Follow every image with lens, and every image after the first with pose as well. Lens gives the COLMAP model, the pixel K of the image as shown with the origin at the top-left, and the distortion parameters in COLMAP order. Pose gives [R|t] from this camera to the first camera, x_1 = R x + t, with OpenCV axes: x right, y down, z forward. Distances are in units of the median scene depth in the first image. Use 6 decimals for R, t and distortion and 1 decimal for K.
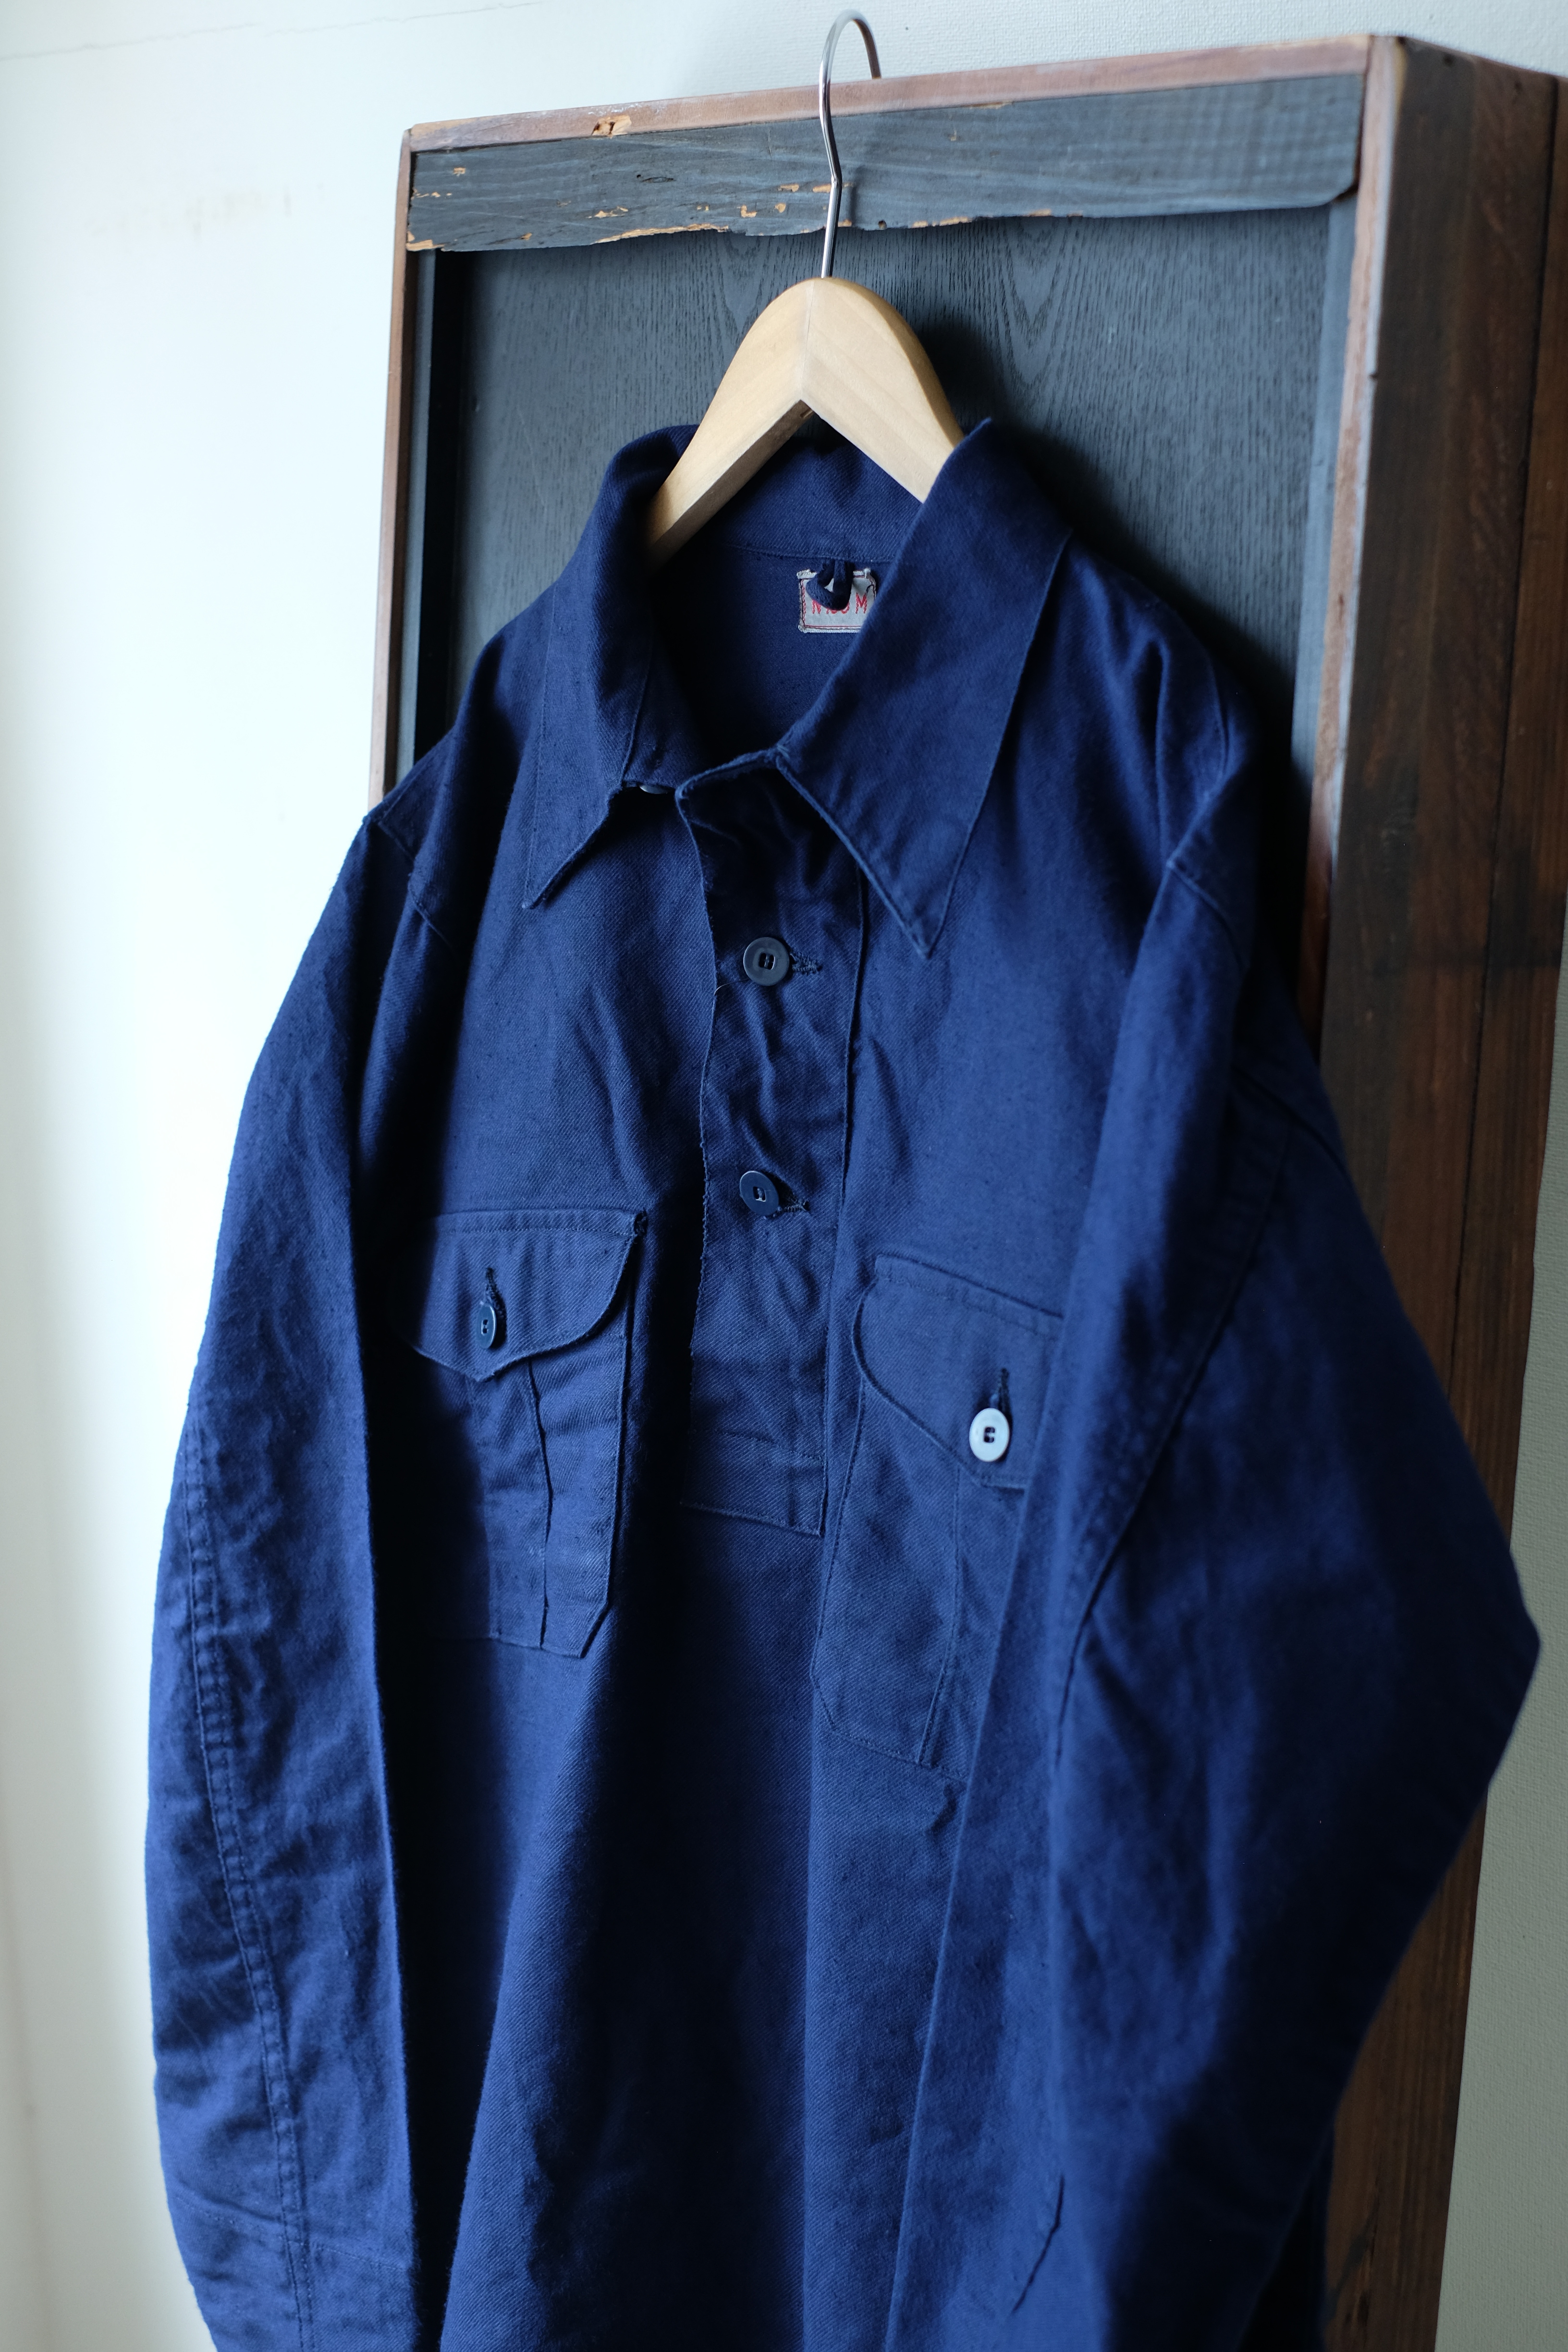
lens RADIAL K [[3692.5, 0, 784.0], [0, 3692.5, 1176.0], [0, 0, 1]] dist [-0.051128, -0.014237]
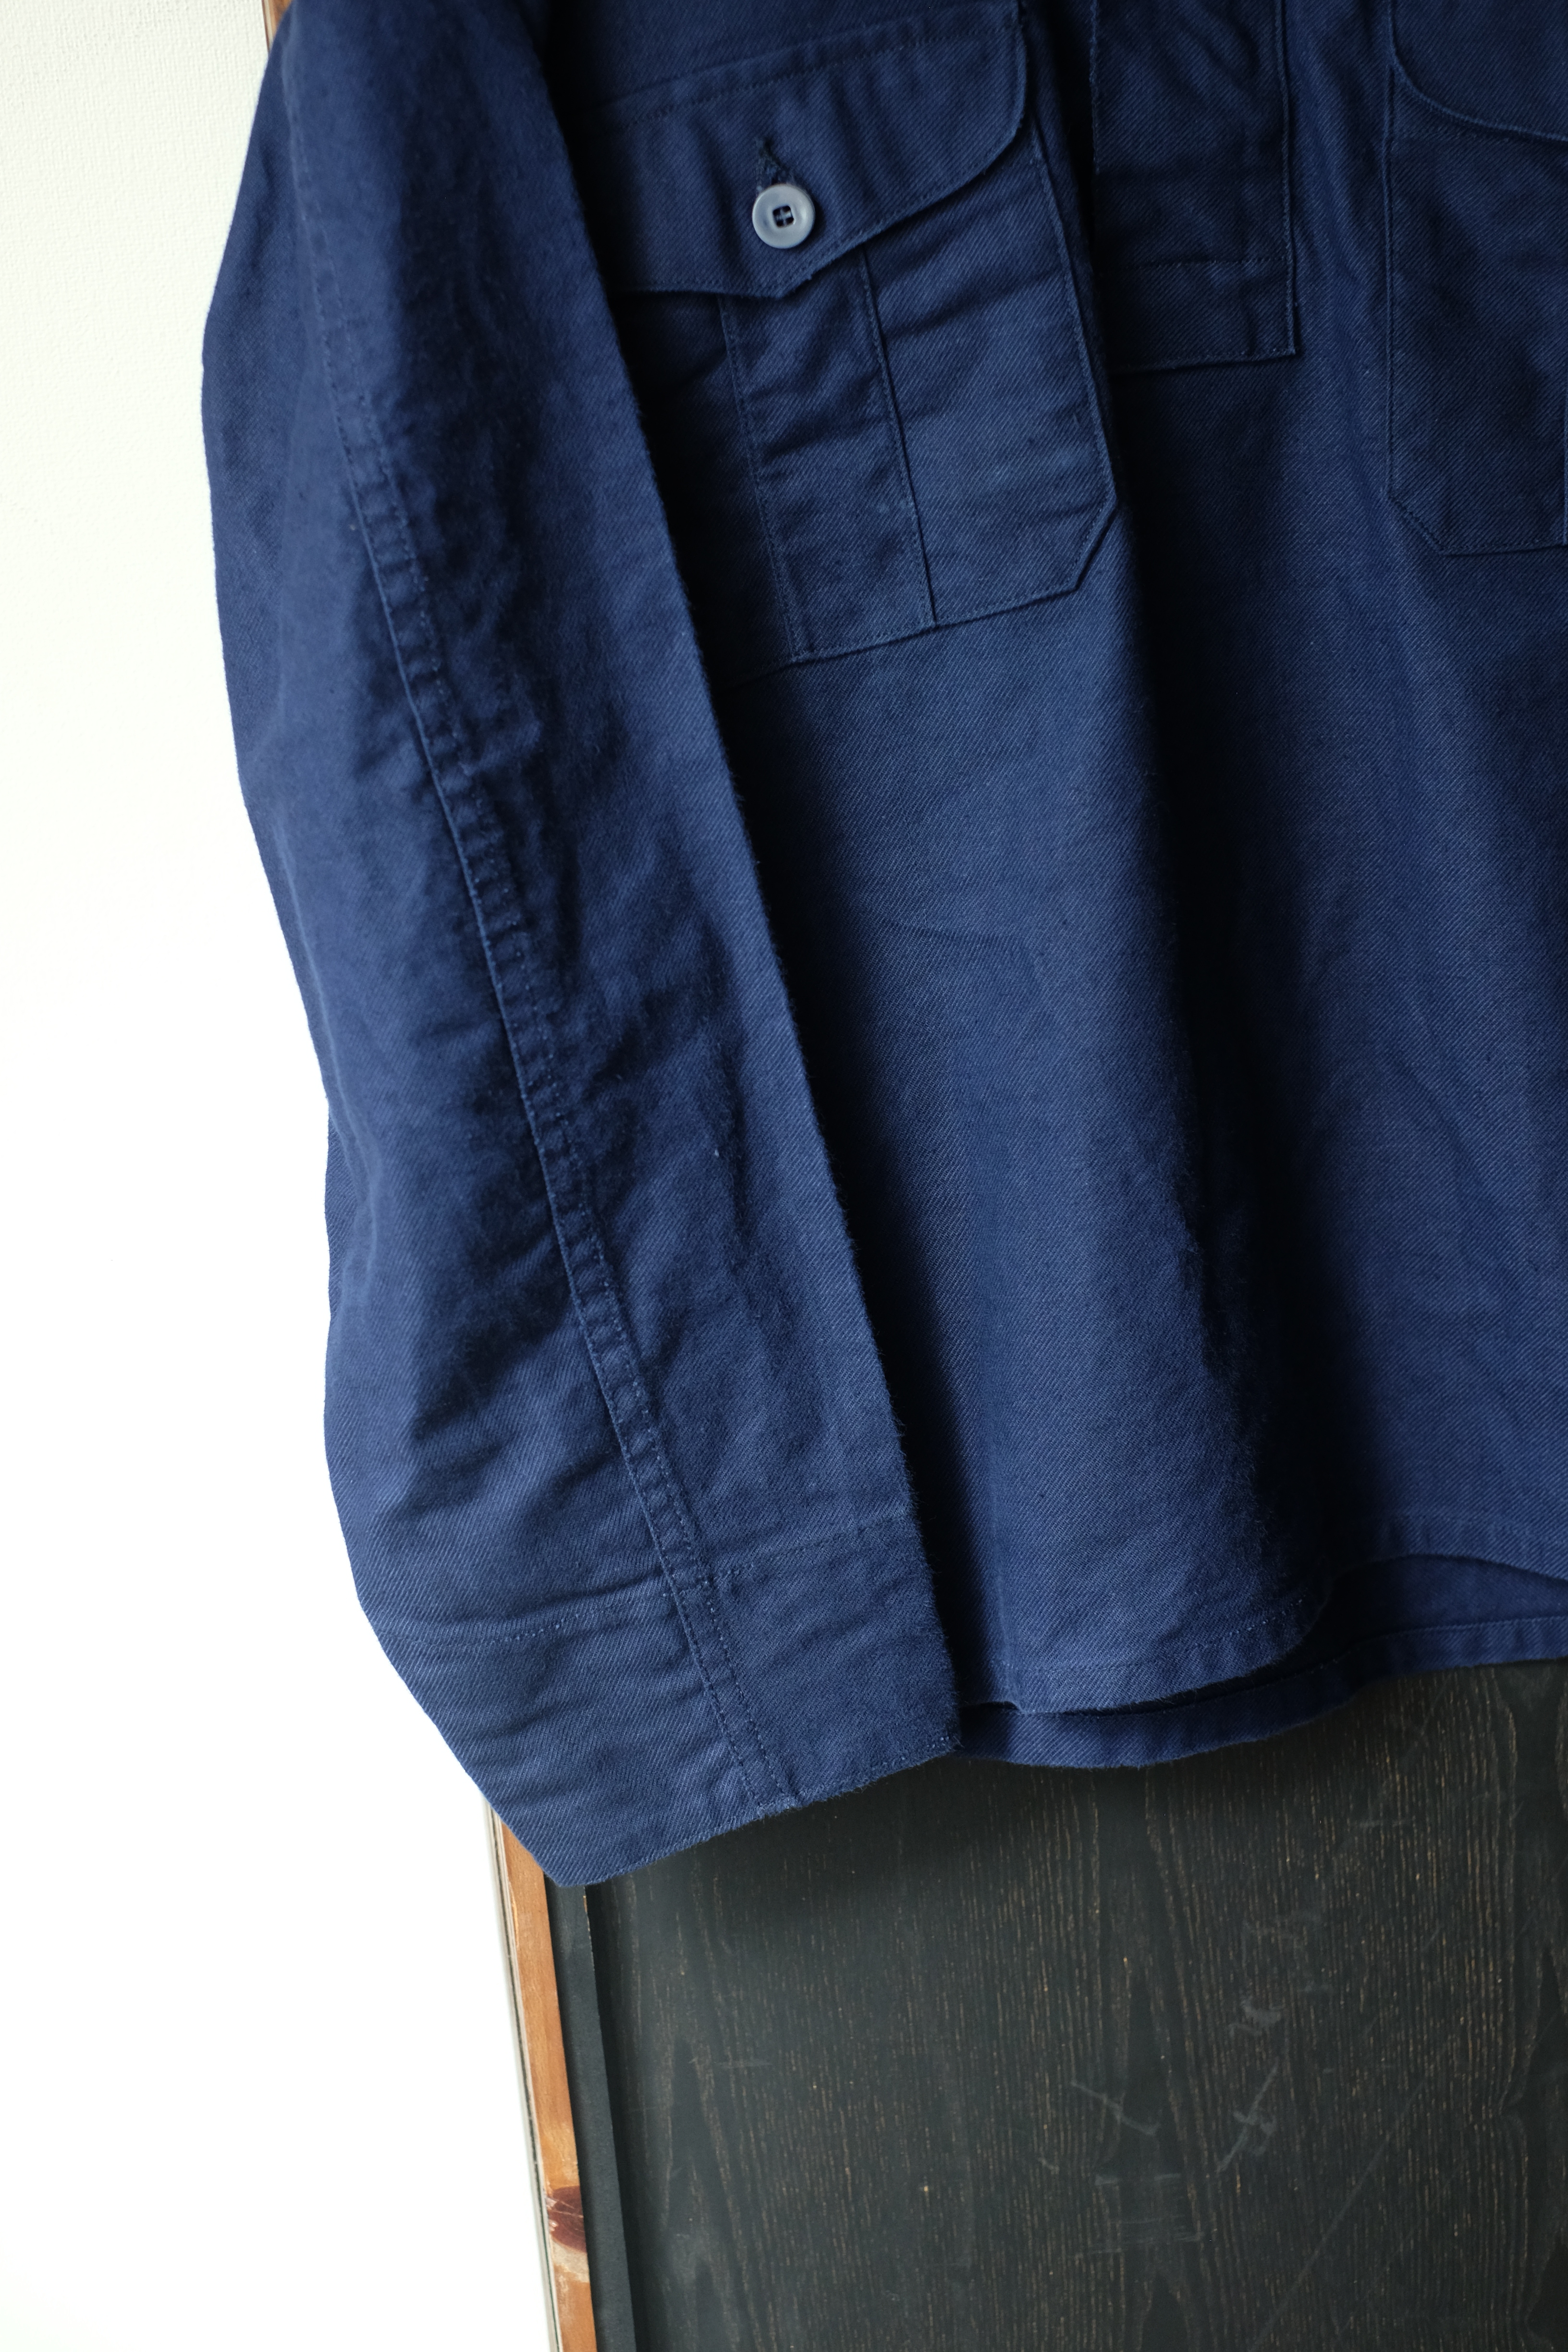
lens RADIAL K [[3692.5, 0, 784.0], [0, 3692.5, 1176.0], [0, 0, 1]] dist [-0.051128, -0.014237]
pose [[0.559171, -0.306130, 0.770462, -0.721117], [0.237815, 0.949502, 0.204672, 0.074283], [-0.794212, 0.068781, 0.603736, 0.588782]]
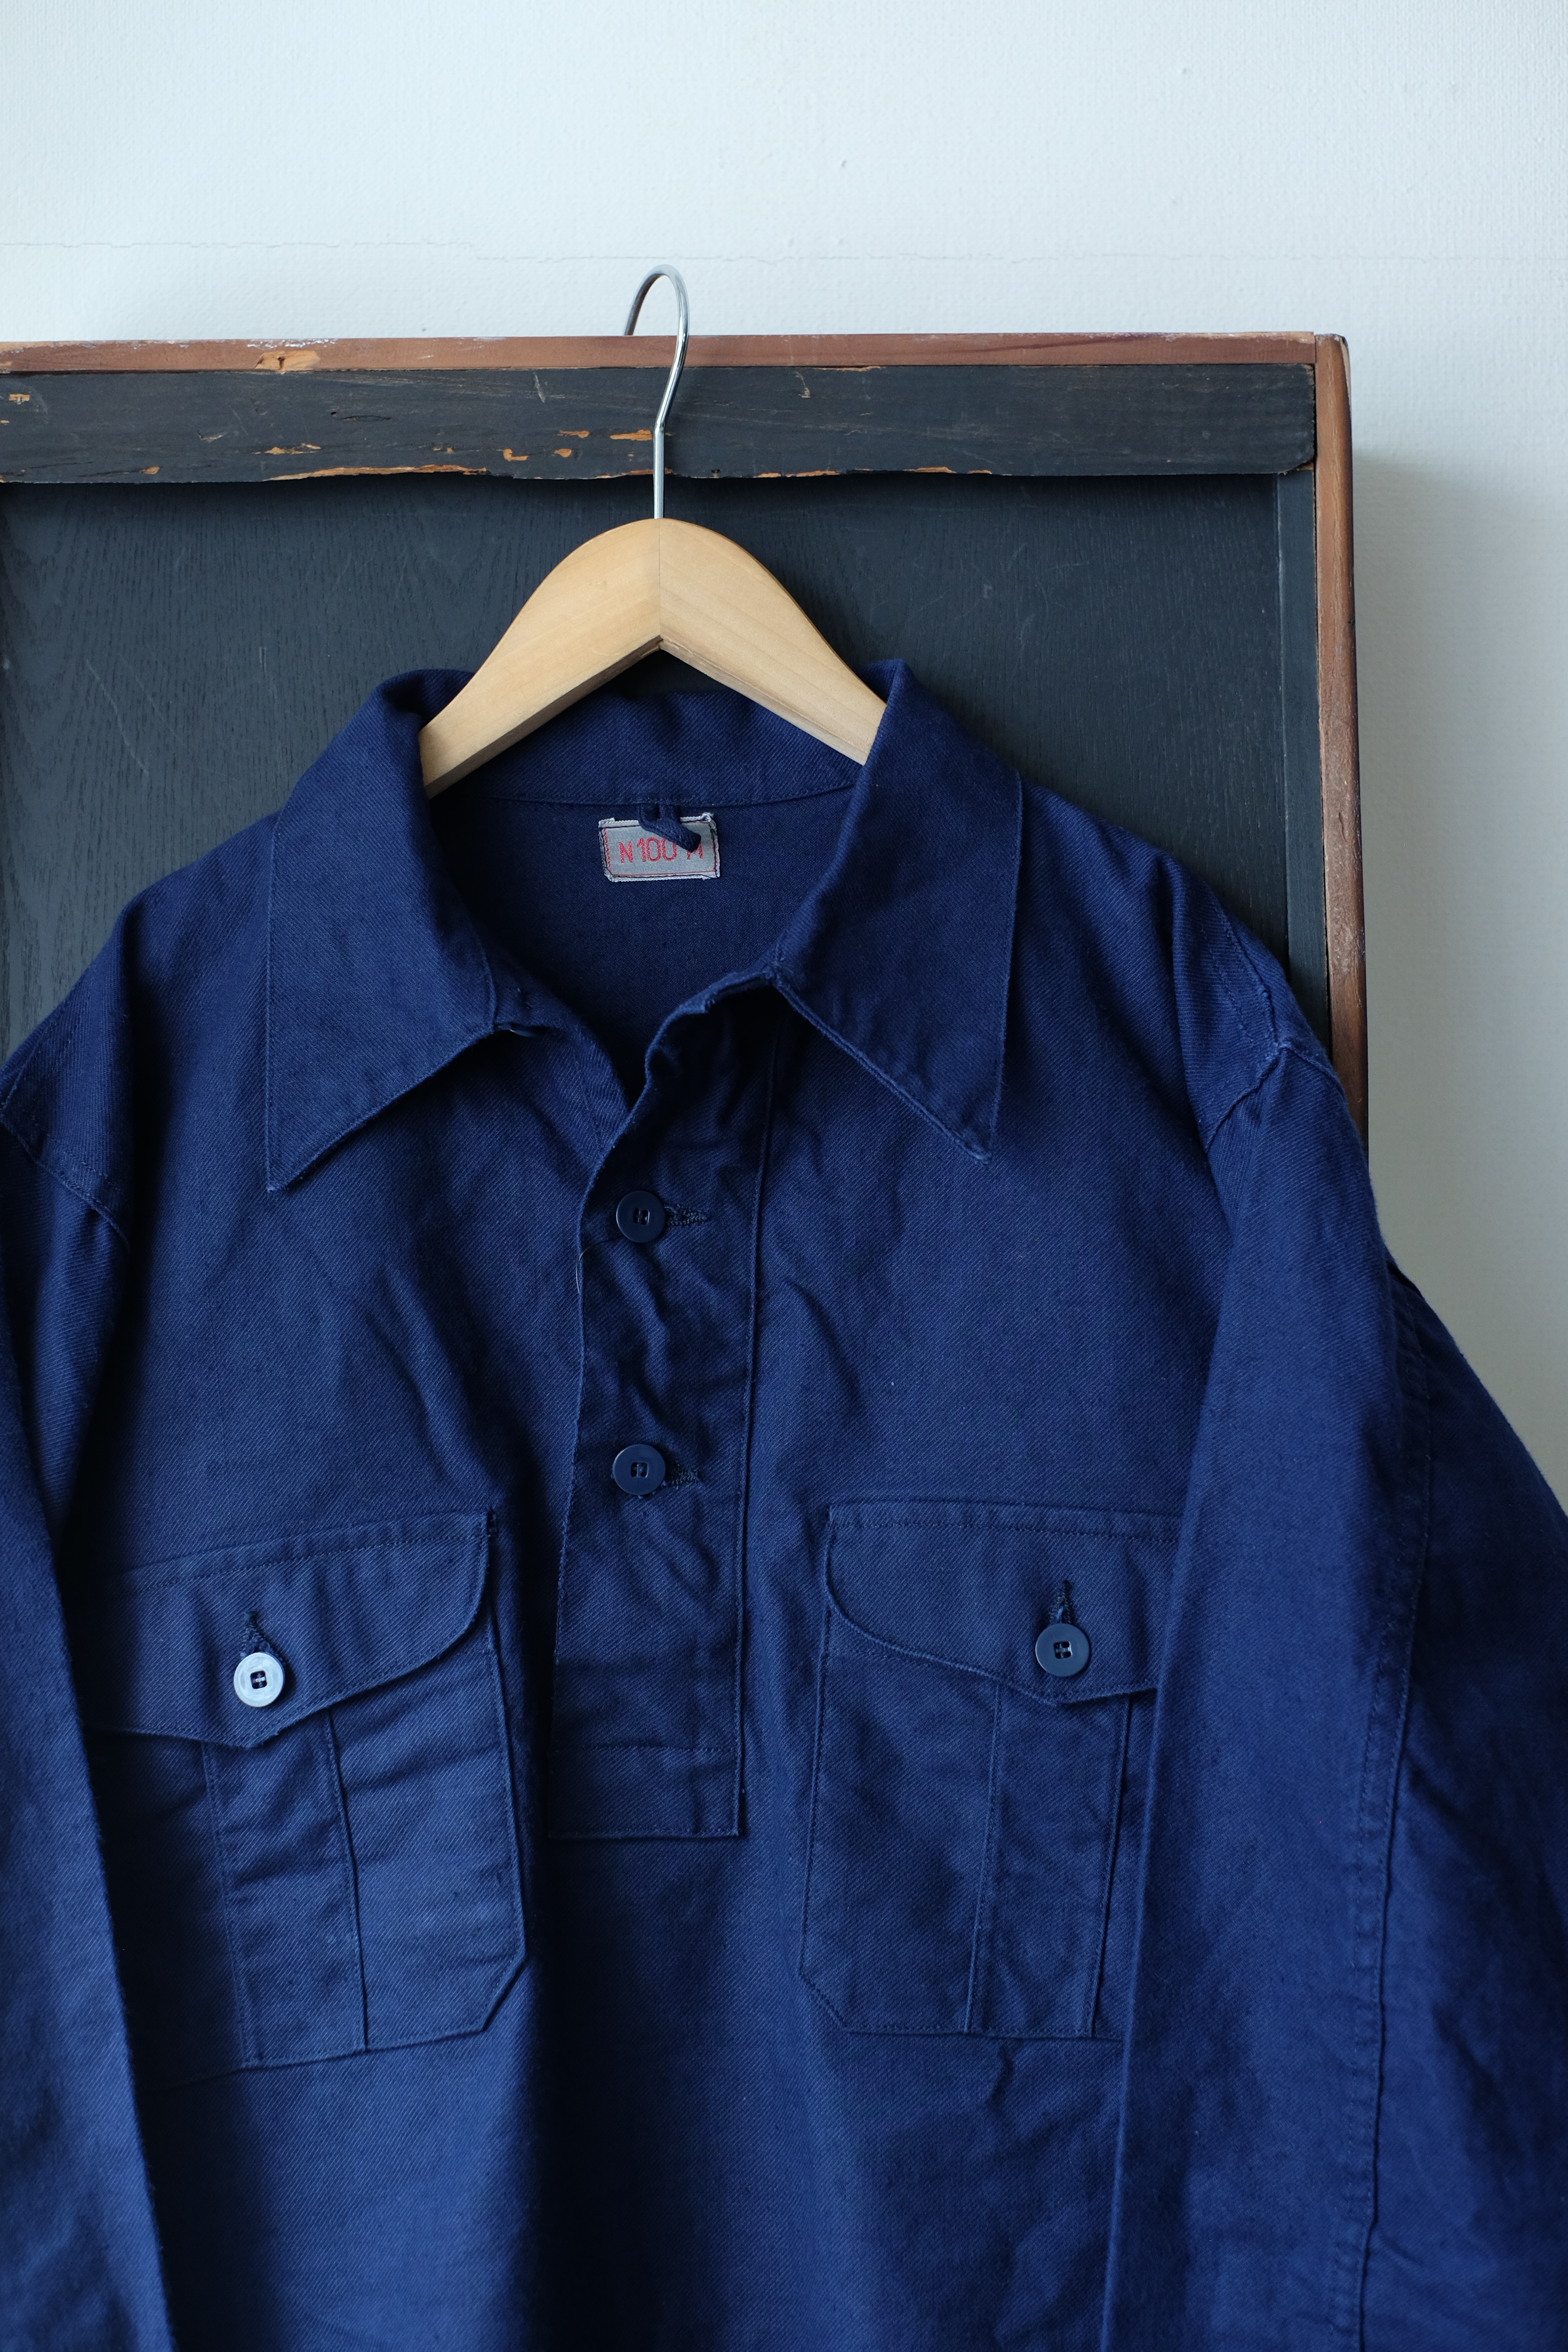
lens RADIAL K [[3692.5, 0, 784.0], [0, 3692.5, 1176.0], [0, 0, 1]] dist [-0.051128, -0.014237]
pose [[0.691953, 0.014480, 0.721797, -0.628061], [0.146229, 0.976264, -0.159768, 0.083055], [-0.706978, 0.216099, 0.673411, 0.327851]]
